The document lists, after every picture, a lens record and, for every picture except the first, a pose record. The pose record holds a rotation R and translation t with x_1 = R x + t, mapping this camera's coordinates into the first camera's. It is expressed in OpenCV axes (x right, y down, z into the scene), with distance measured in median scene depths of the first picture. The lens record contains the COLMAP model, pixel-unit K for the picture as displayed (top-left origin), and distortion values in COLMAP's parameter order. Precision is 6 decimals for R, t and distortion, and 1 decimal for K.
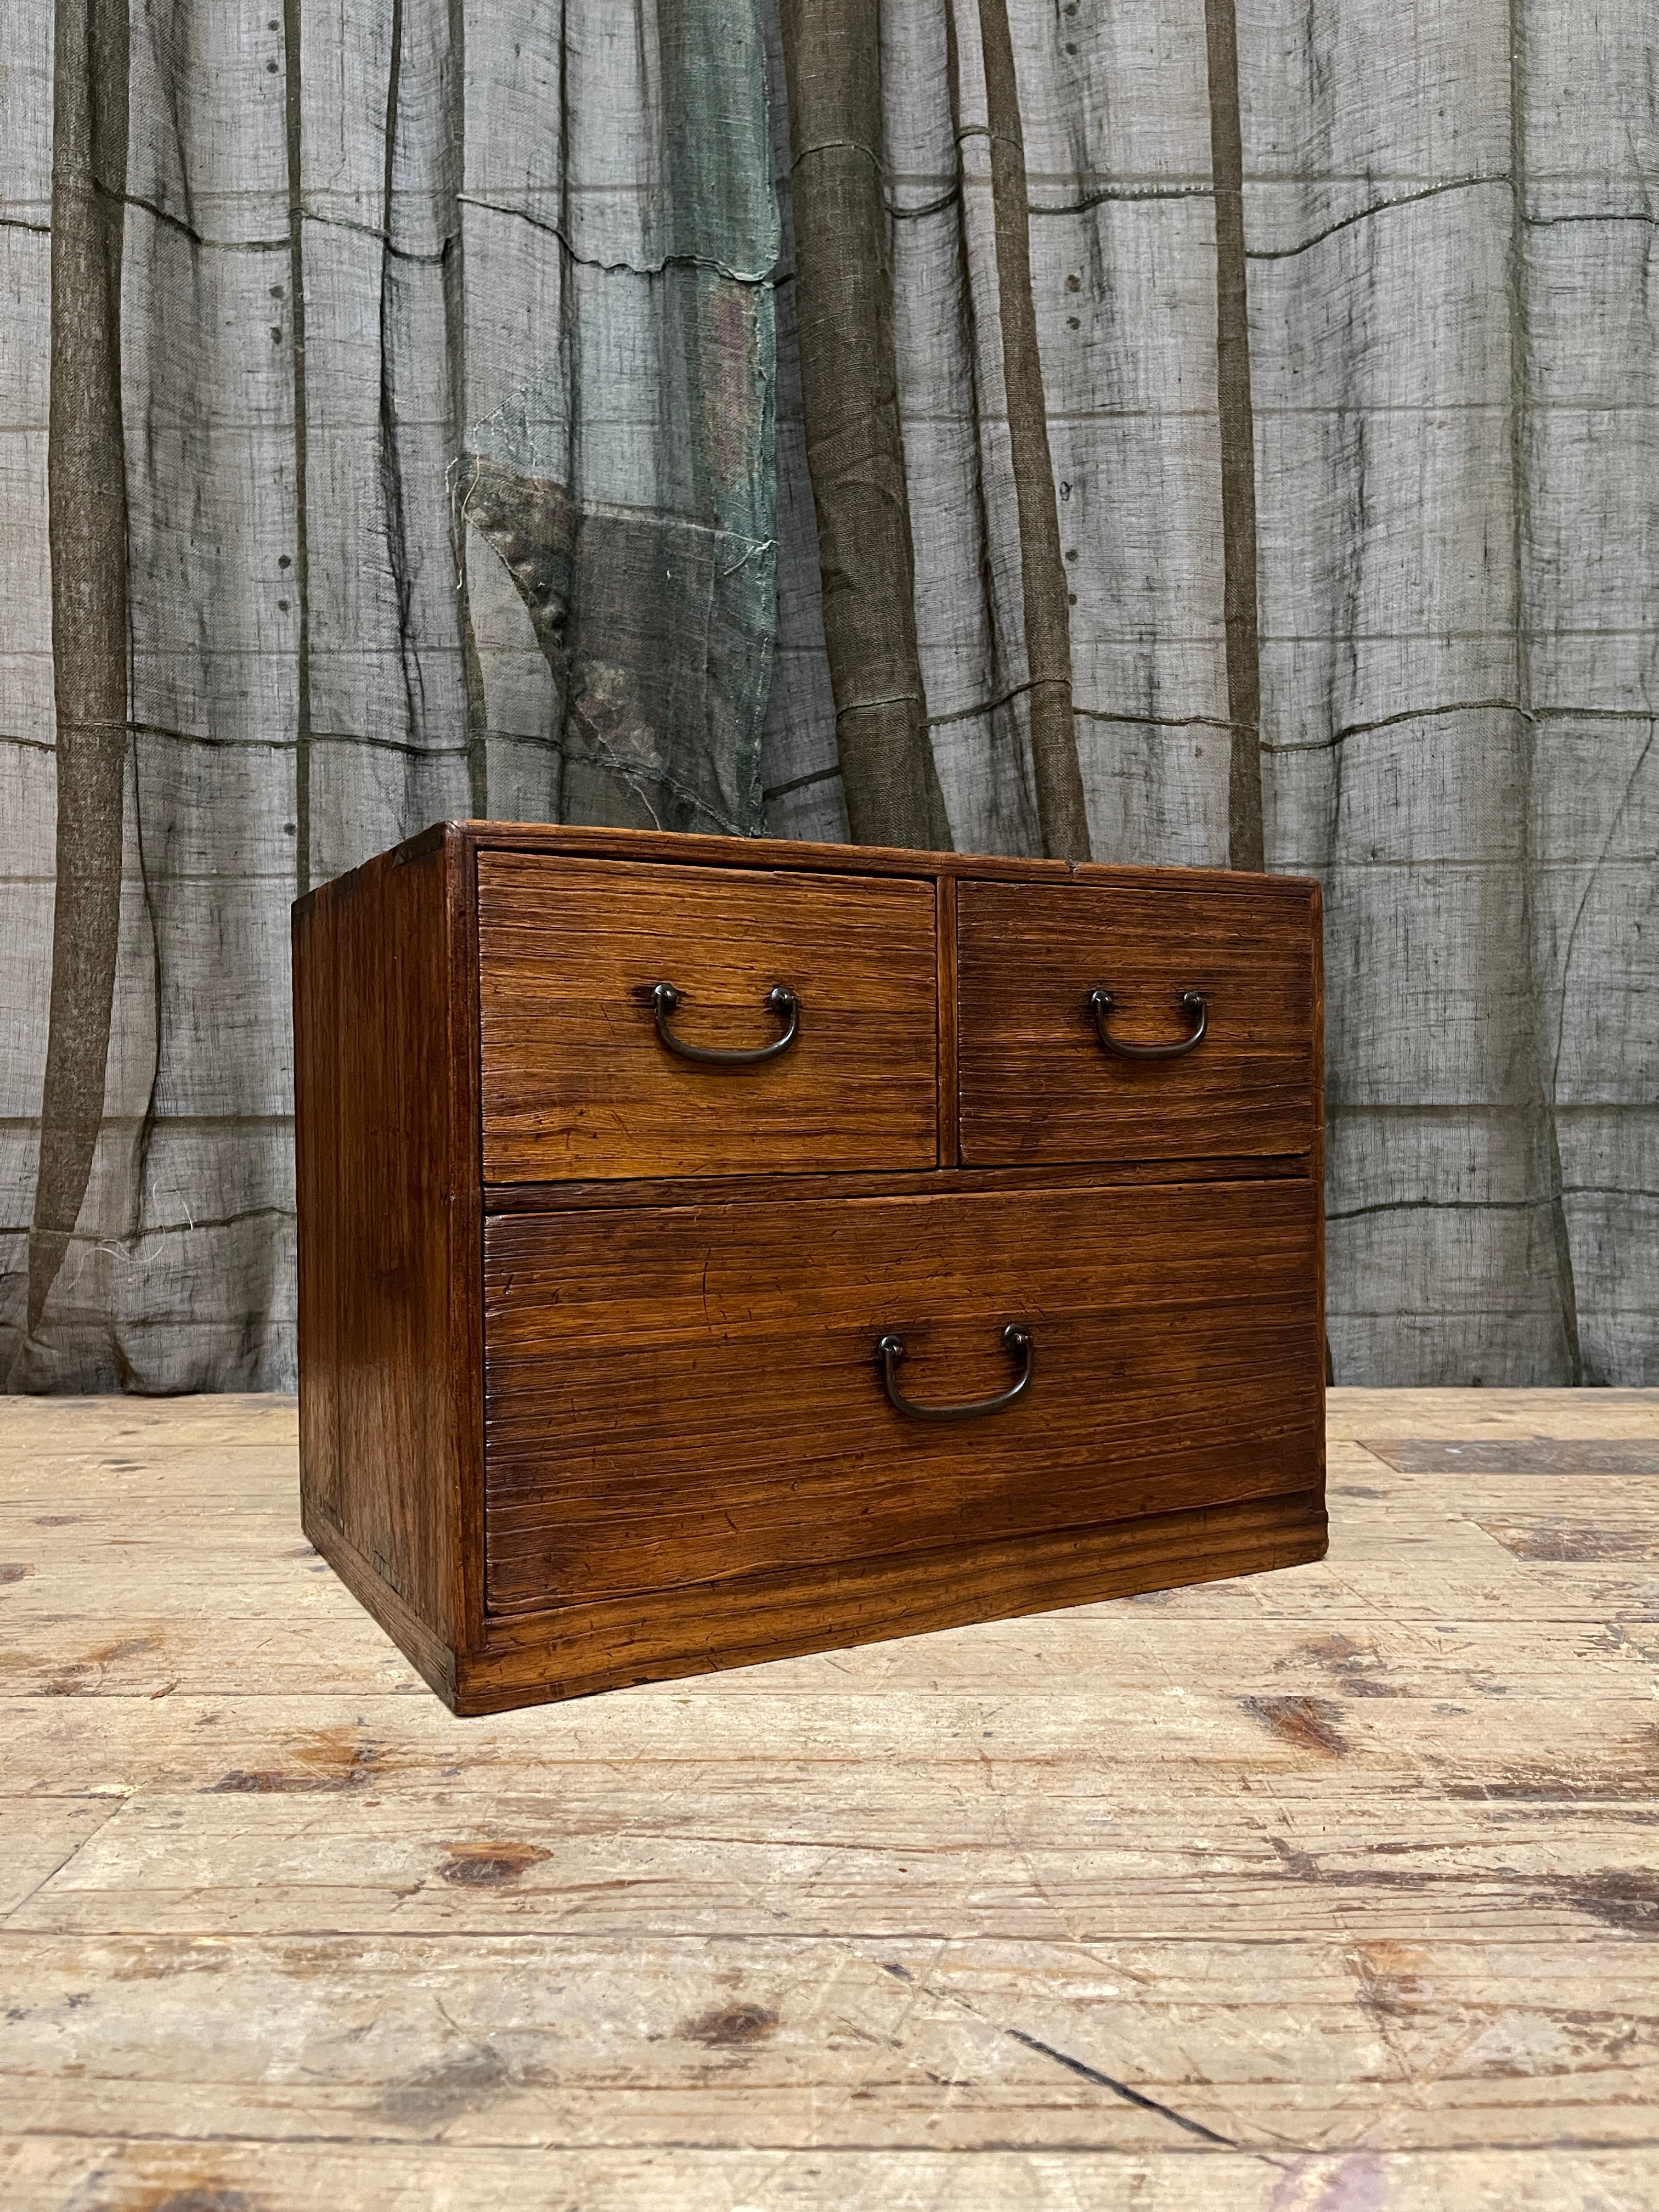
lens RADIAL K [[1629.1, 0, 834.5], [0, 1629.1, 1088.8], [0, 0, 1]] dist [0.114466, -0.148569]
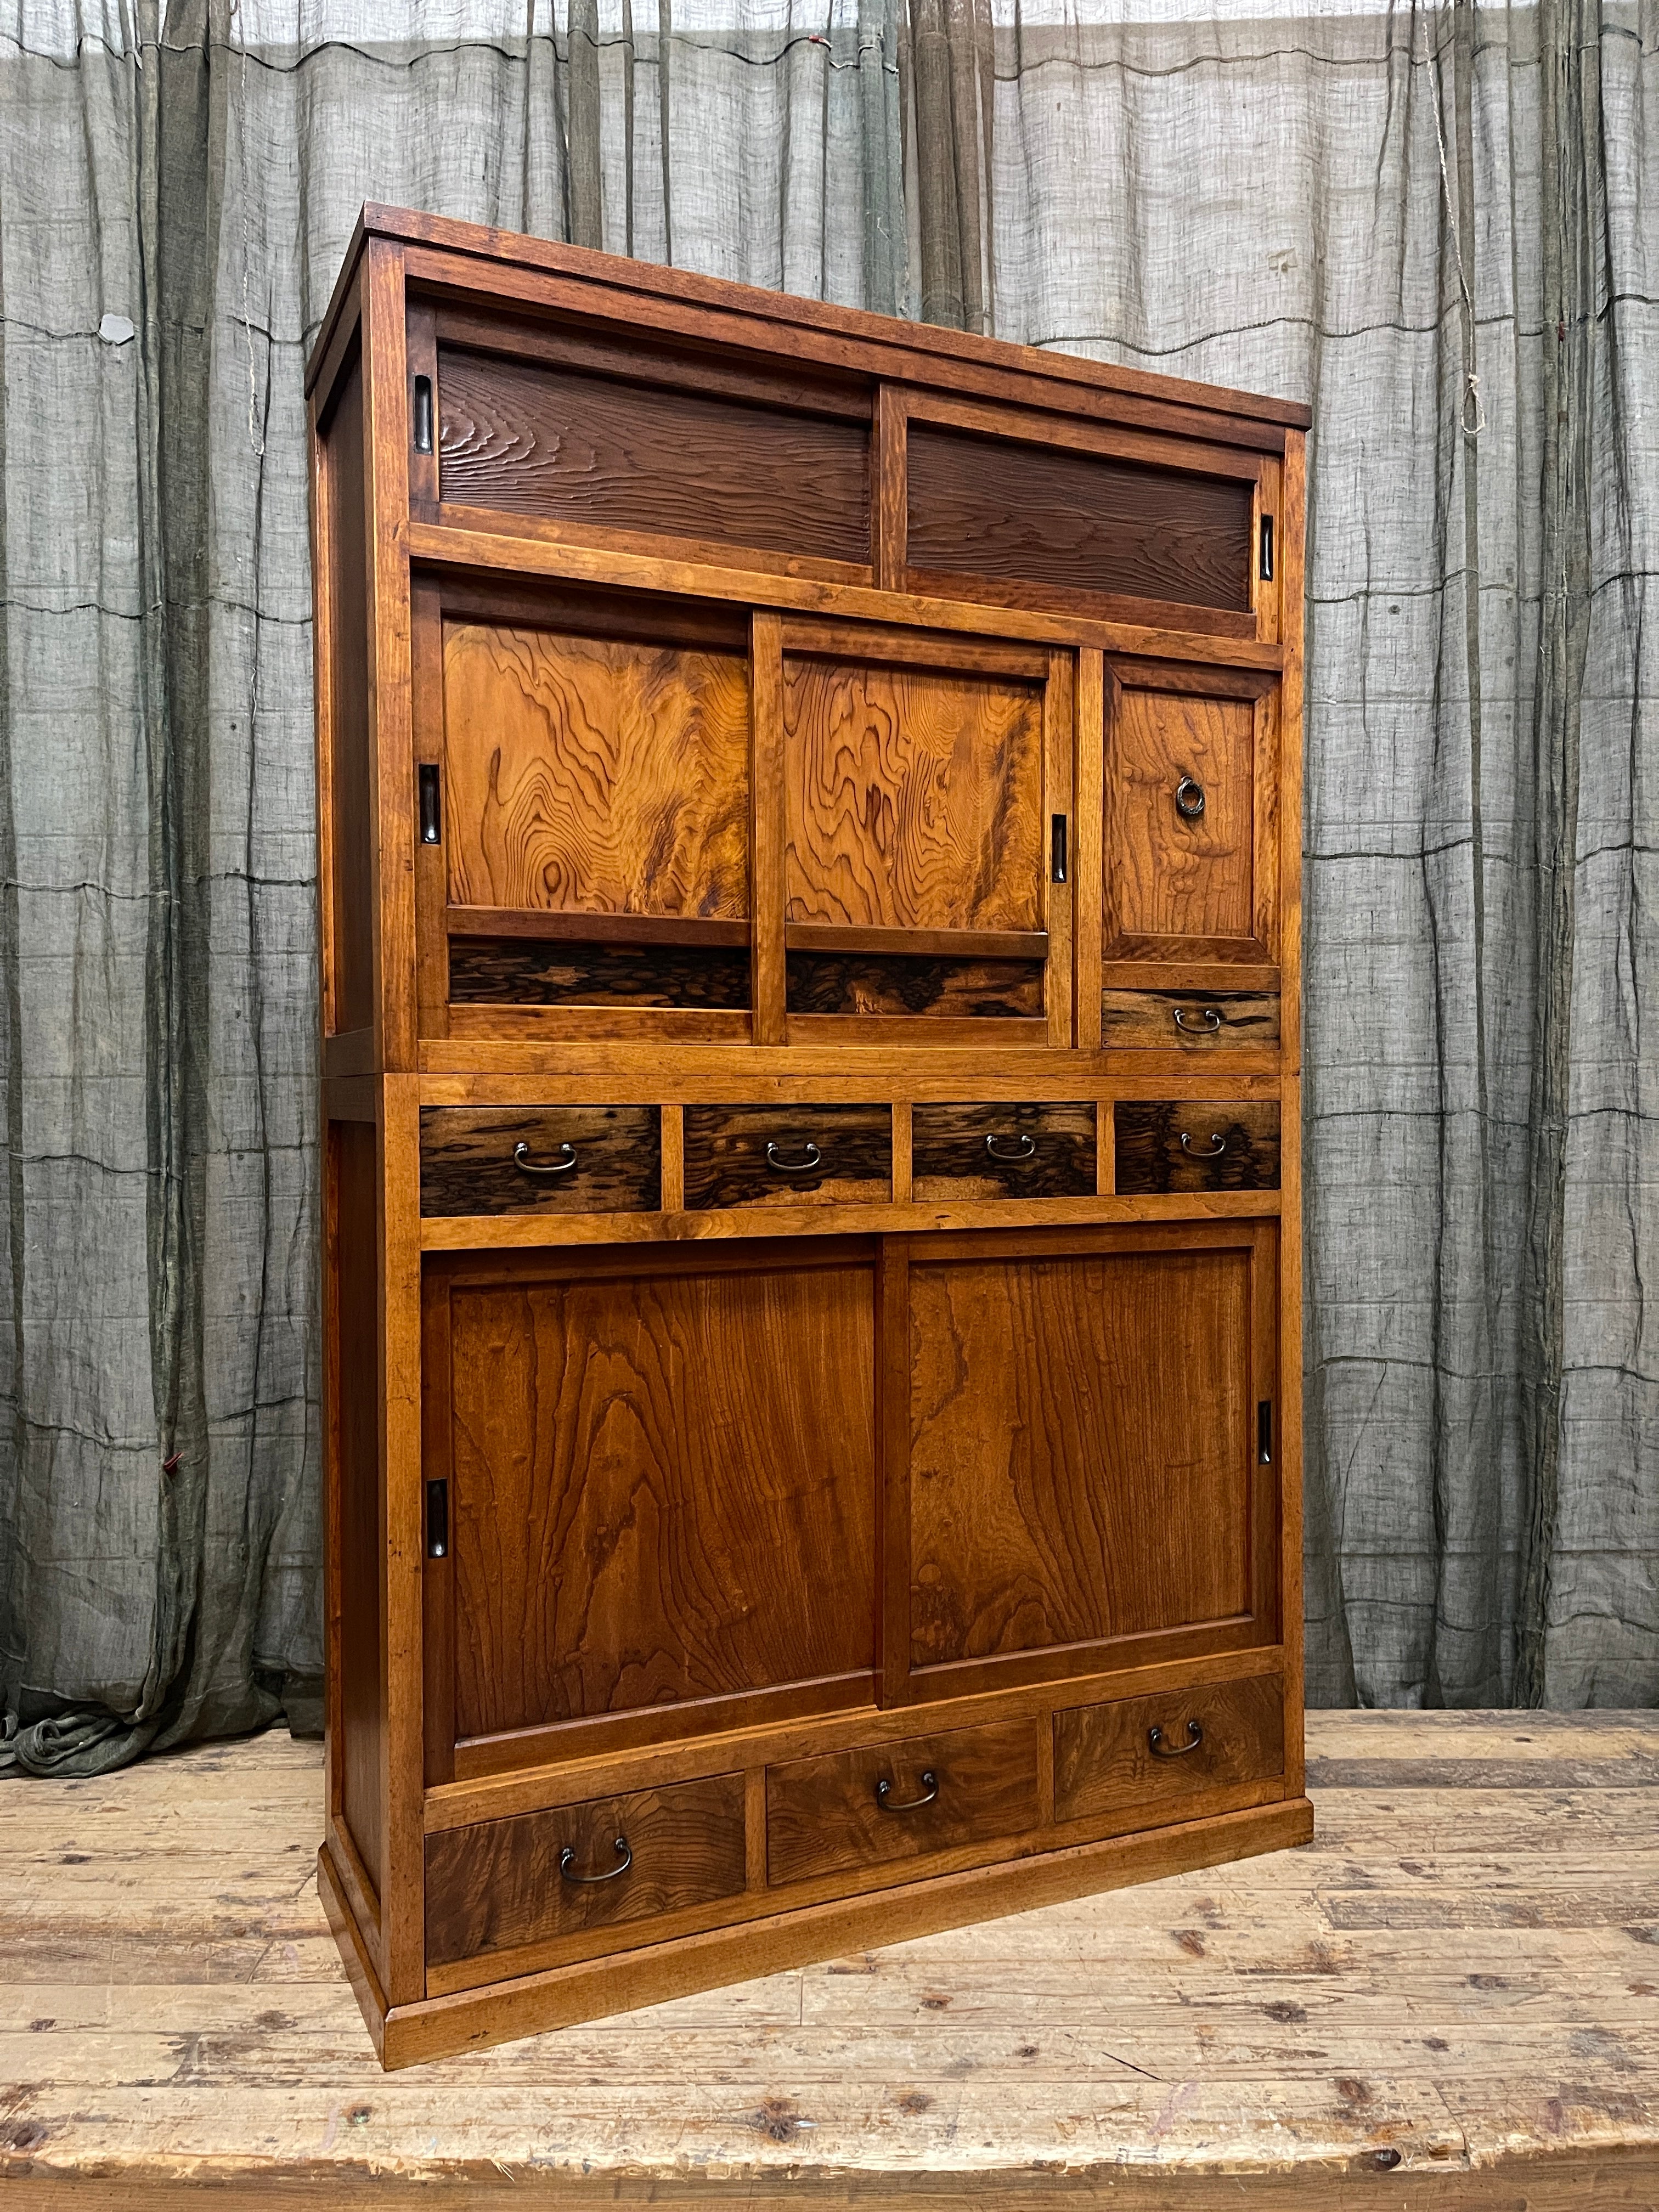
lens RADIAL K [[1631.9, 0, 837.5], [0, 1631.9, 1108.7], [0, 0, 1]] dist [0.149964, -0.181117]
pose [[0.999743, -0.002267, 0.022564, -0.457895], [0.002252, 0.999997, 0.000687, -1.249443], [-0.022565, -0.000636, 0.999745, -2.214045]]
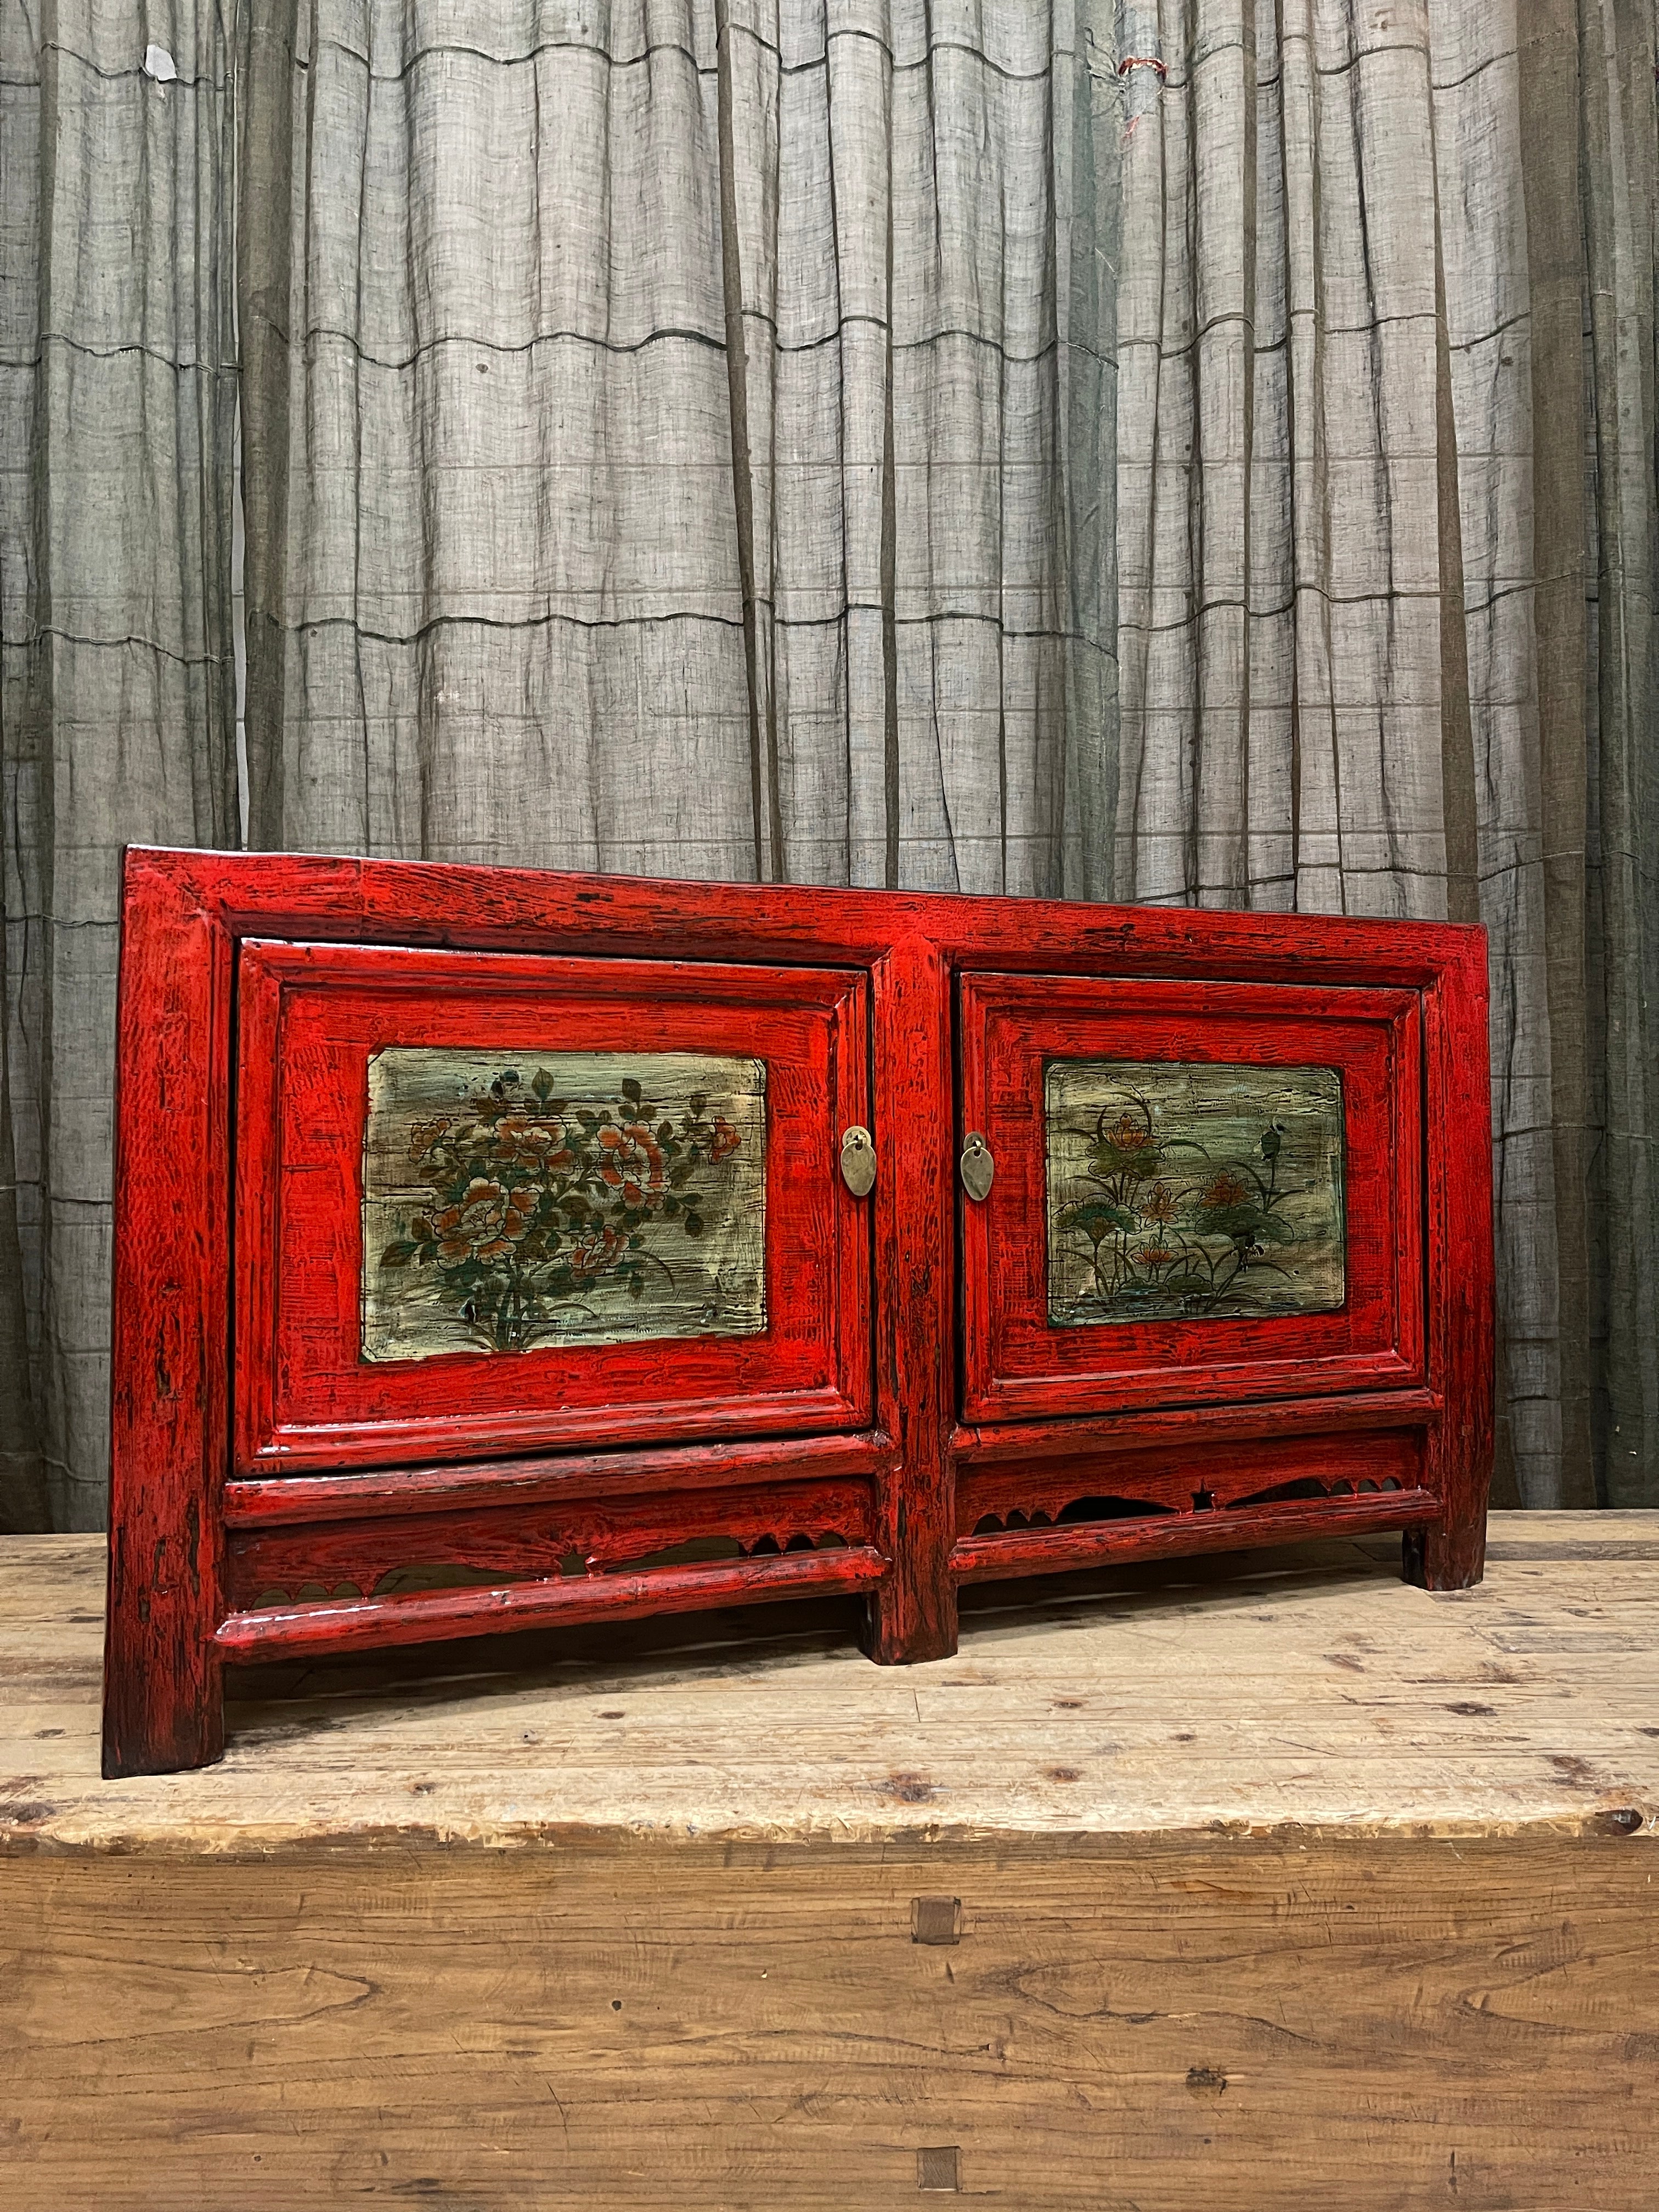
lens RADIAL K [[1649.4, 0, 829.5], [0, 1649.4, 1106.0], [0, 0, 1]] dist [0.061806, -0.050353]
pose [[0.999659, -0.004596, 0.025719, -0.672635], [0.005656, 0.999132, -0.041265, -0.434249], [-0.025507, 0.041396, 0.998817, -1.844017]]
